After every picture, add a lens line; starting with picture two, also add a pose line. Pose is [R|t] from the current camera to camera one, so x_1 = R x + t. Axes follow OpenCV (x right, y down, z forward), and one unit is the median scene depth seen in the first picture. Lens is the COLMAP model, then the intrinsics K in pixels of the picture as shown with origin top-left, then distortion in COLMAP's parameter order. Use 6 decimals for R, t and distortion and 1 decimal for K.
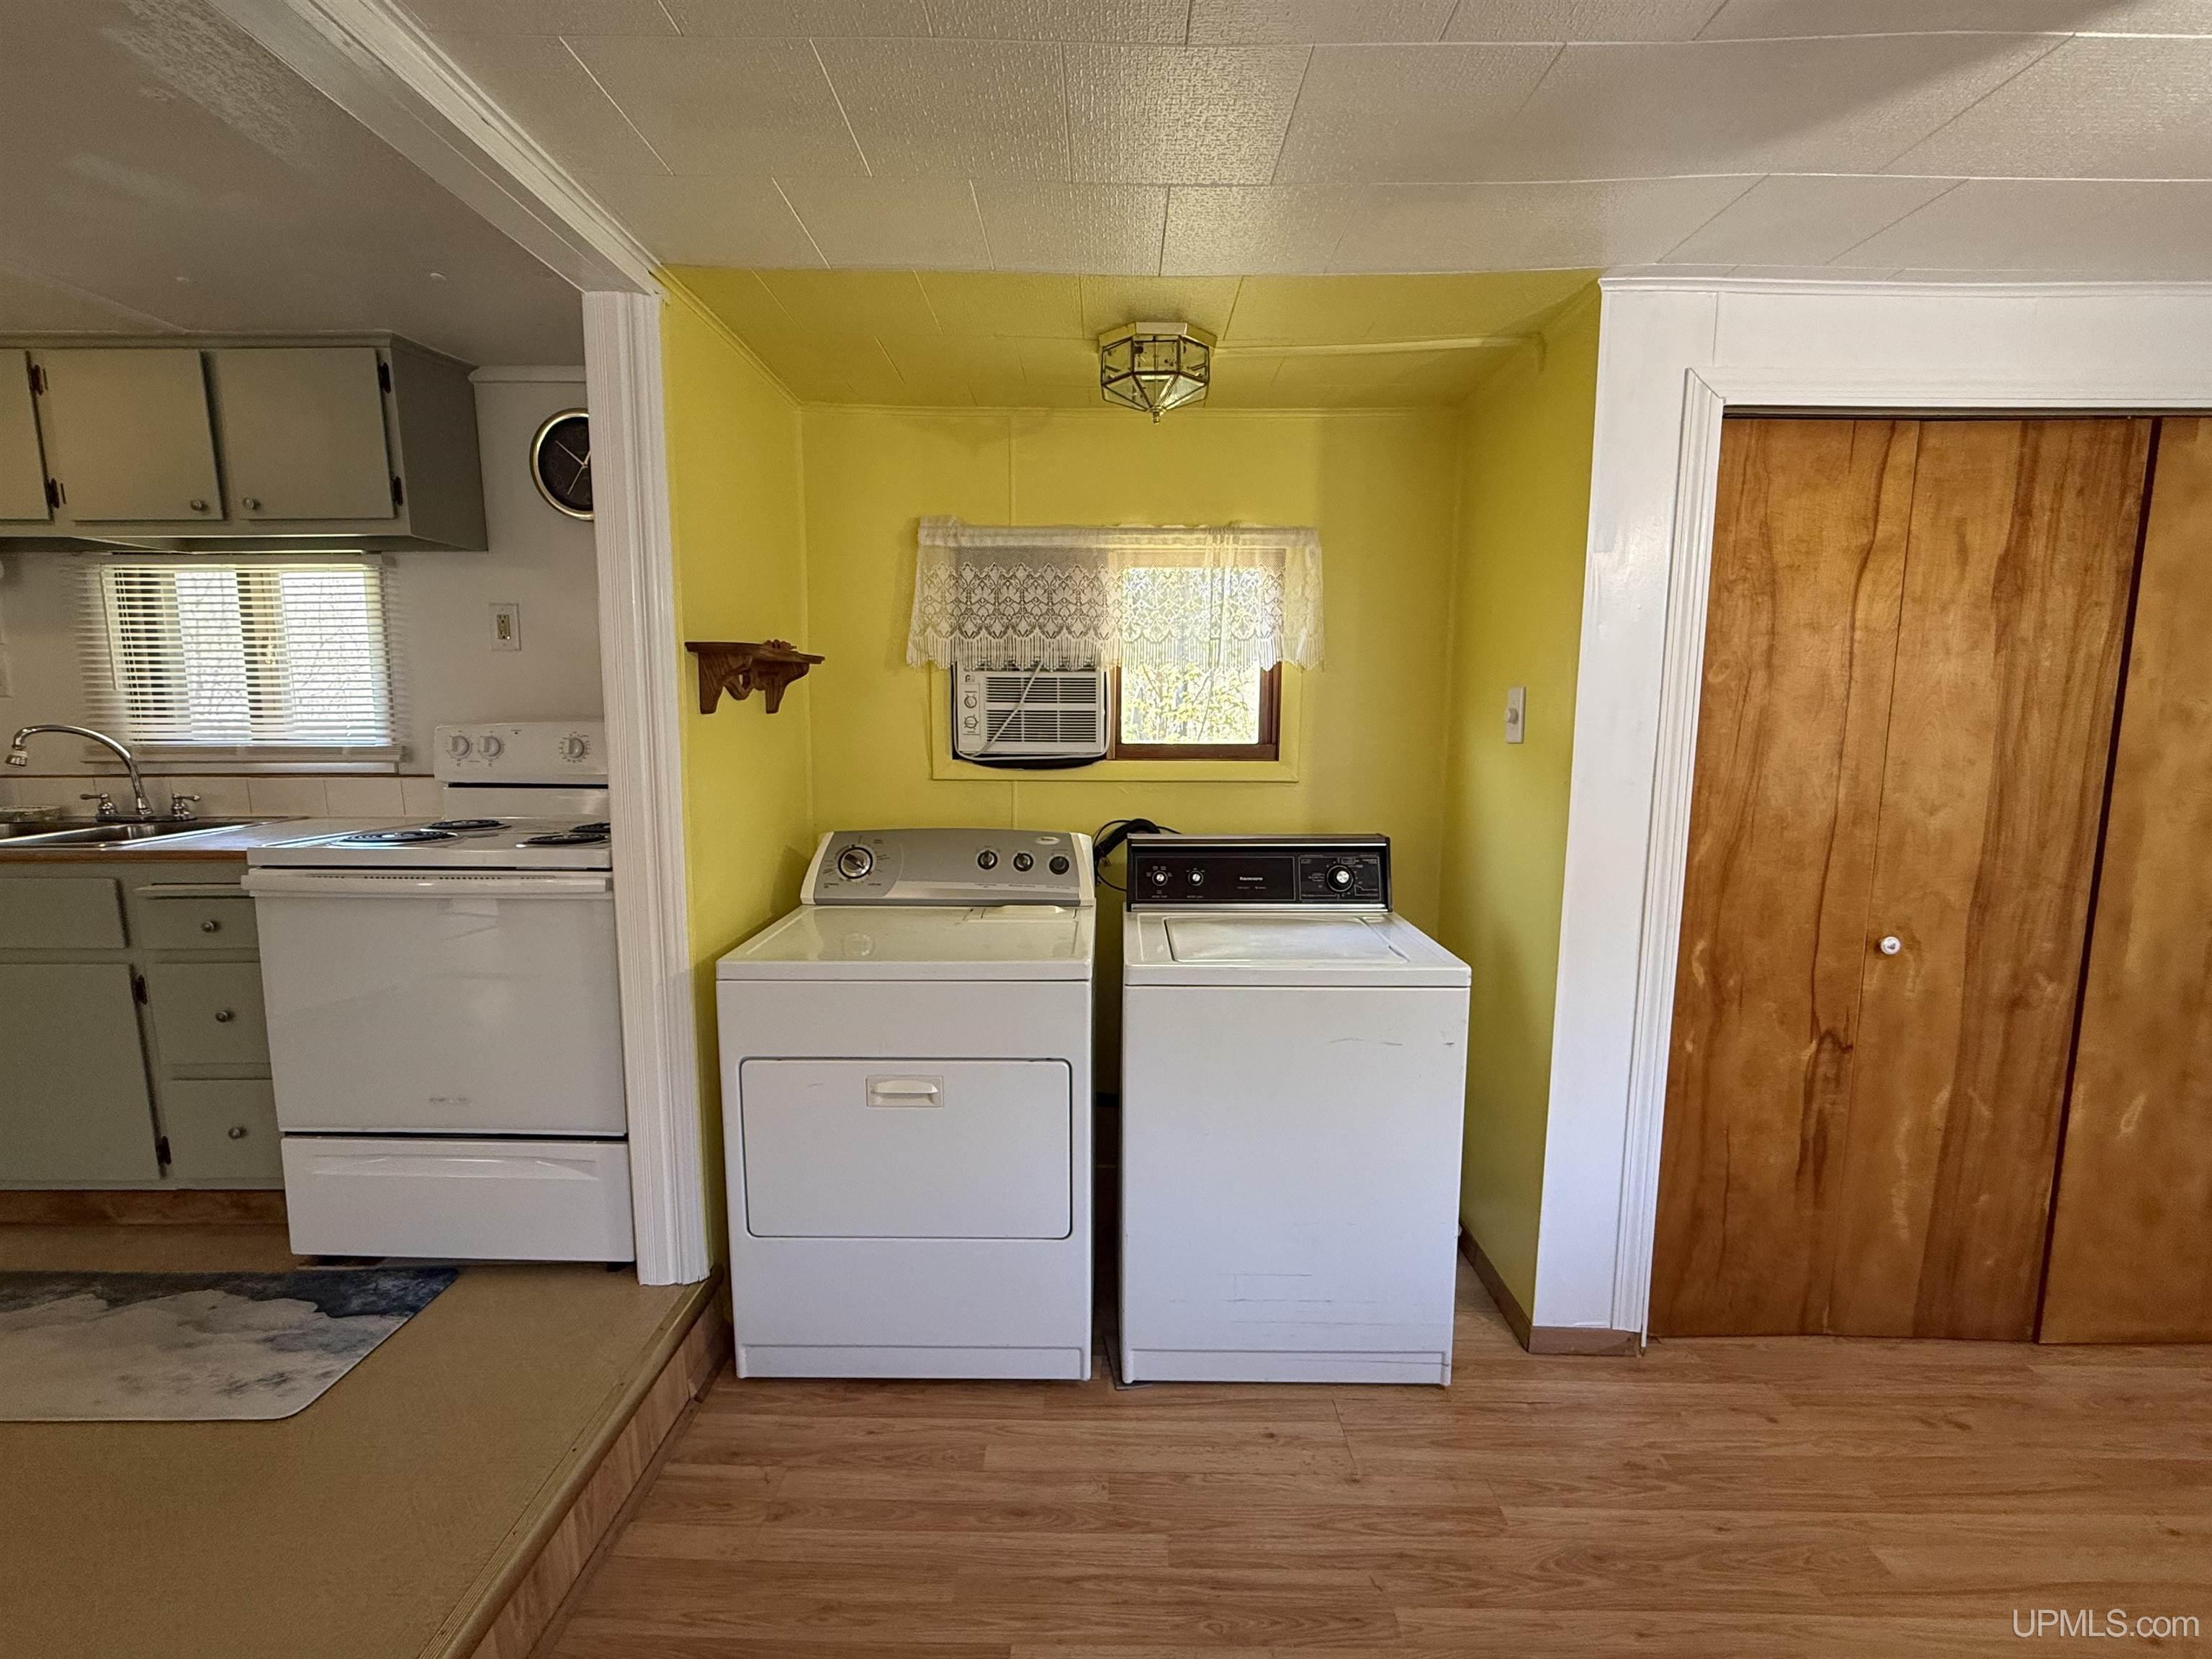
lens RADIAL K [[940.4, 0, 1105.2], [0, 940.4, 830.4], [0, 0, 1]] dist [0.002635, -0.001693]
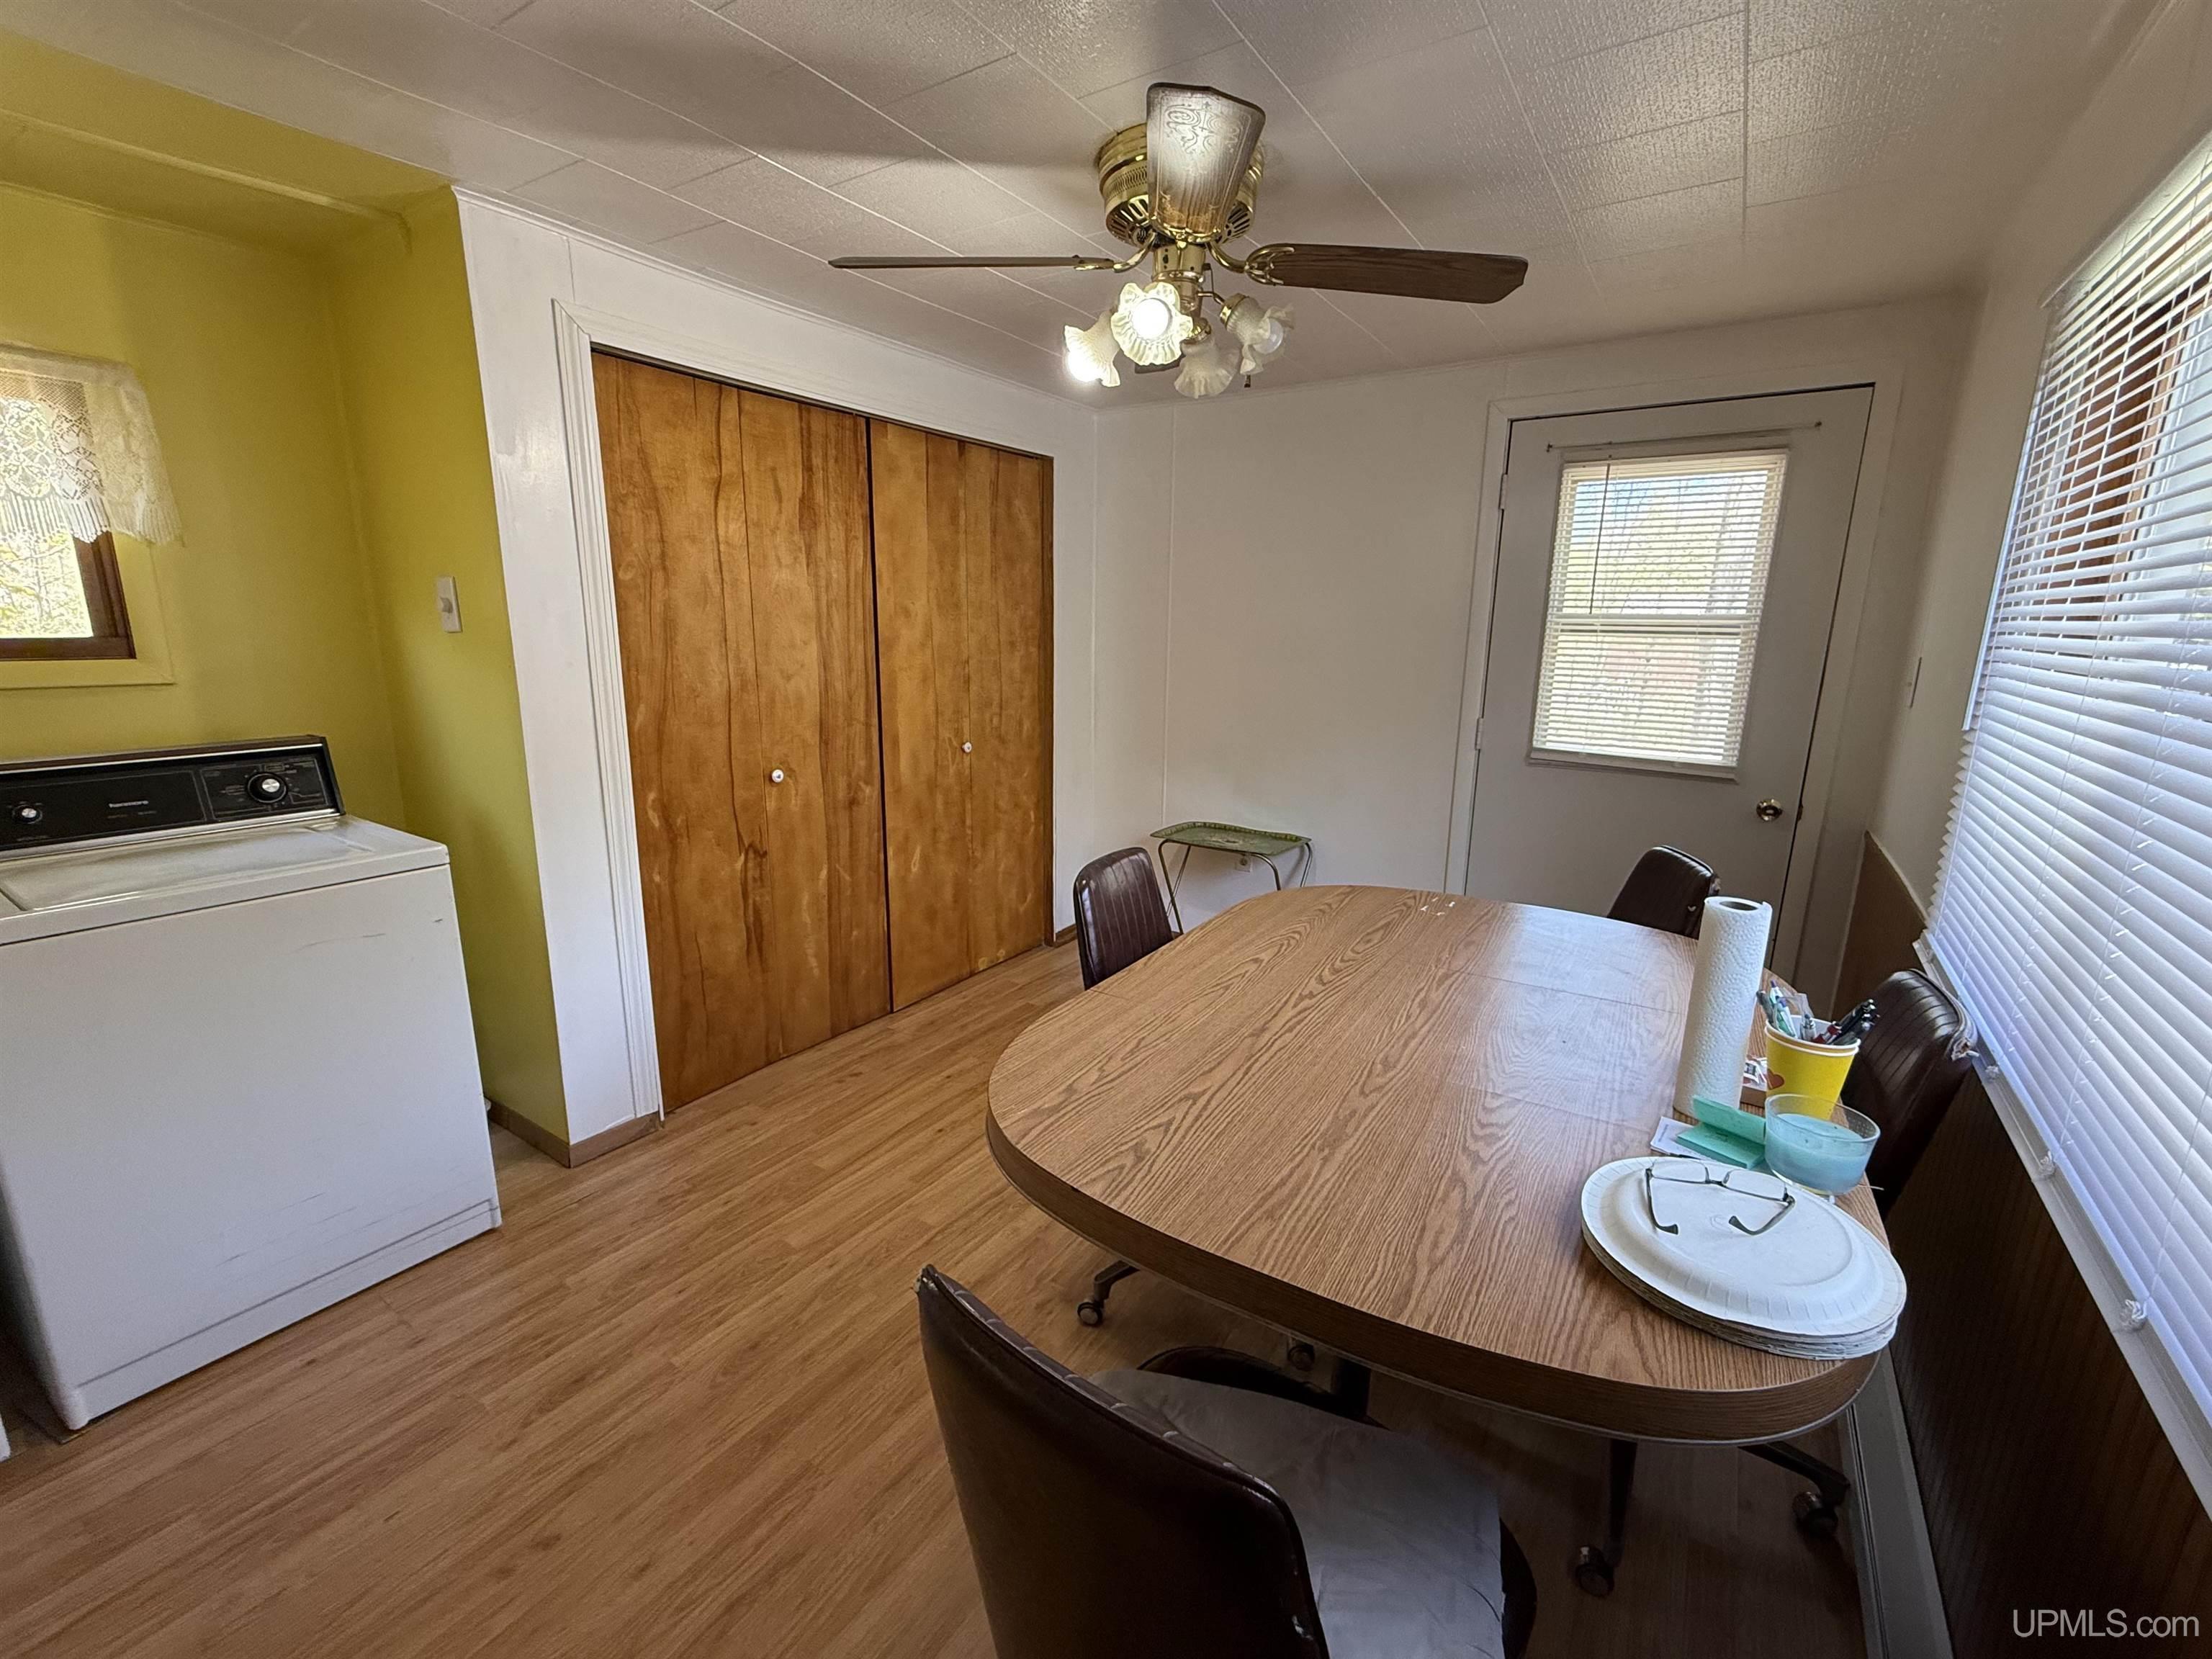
lens RADIAL K [[940.4, 0, 1105.4], [0, 940.4, 829.2], [0, 0, 1]] dist [0.002635, -0.001693]
pose [[0.544647, -0.176117, 0.819965, -0.065615], [0.092659, 0.984353, 0.149878, 0.034231], [-0.833531, -0.005653, 0.552444, -0.182735]]
